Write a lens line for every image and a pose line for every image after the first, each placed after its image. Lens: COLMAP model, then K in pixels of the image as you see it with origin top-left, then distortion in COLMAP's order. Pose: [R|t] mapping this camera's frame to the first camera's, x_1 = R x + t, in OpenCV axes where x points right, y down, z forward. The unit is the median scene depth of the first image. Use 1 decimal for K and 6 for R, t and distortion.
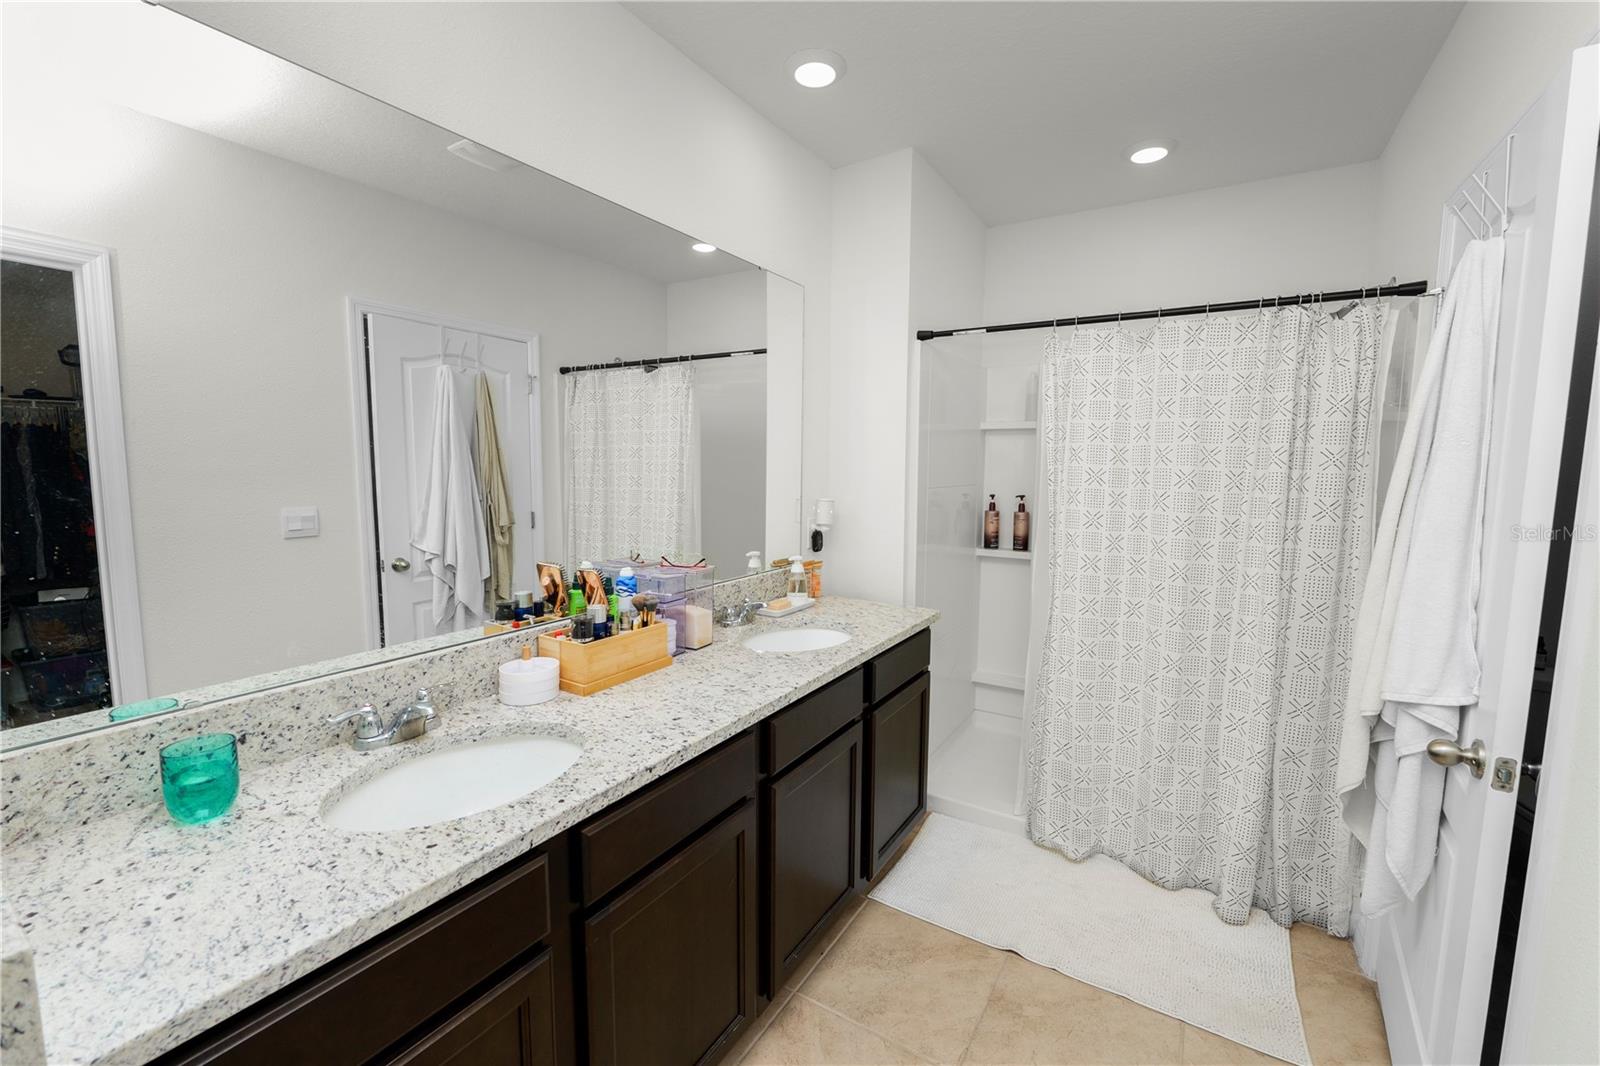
lens RADIAL K [[652.1, 0, 800.1], [0, 652.1, 531.3], [0, 0, 1]] dist [-0.011741, 0.000549]
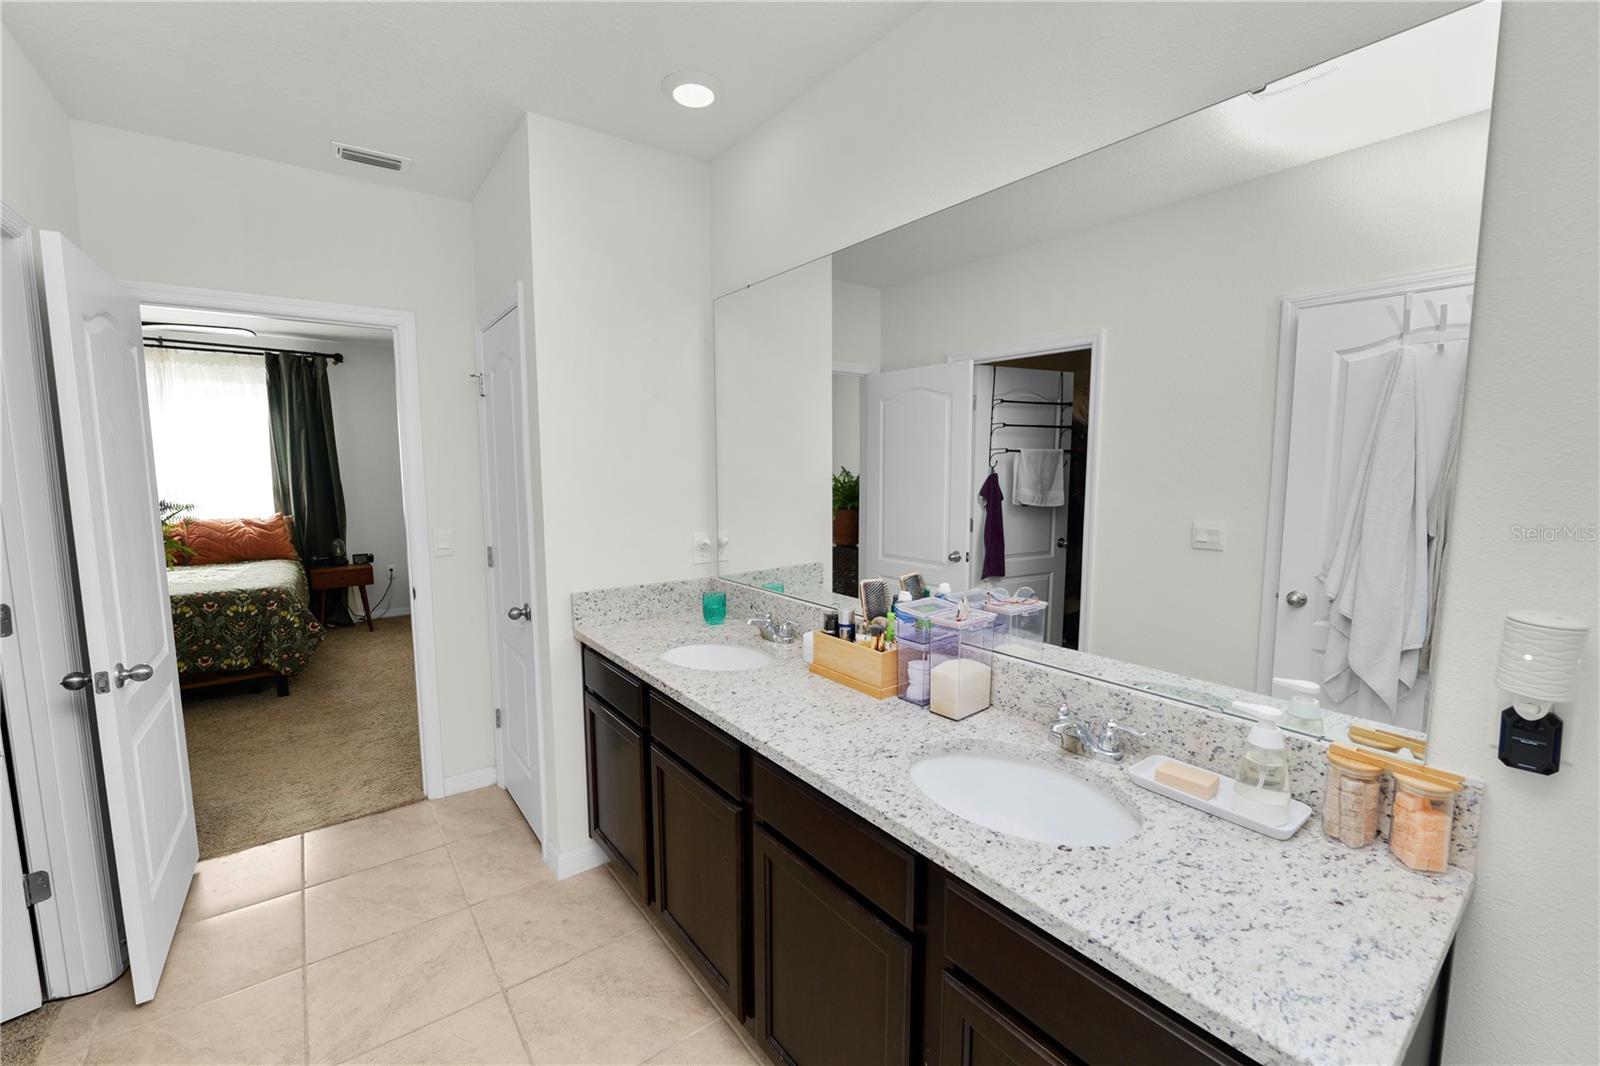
lens RADIAL K [[652.1, 0, 800.1], [0, 652.1, 531.3], [0, 0, 1]] dist [-0.011741, 0.000549]
pose [[-0.347589, 0.090416, -0.933278, 0.744320], [-0.098559, 0.986303, 0.132261, -0.158126], [0.932453, 0.137955, -0.333916, 1.244563]]
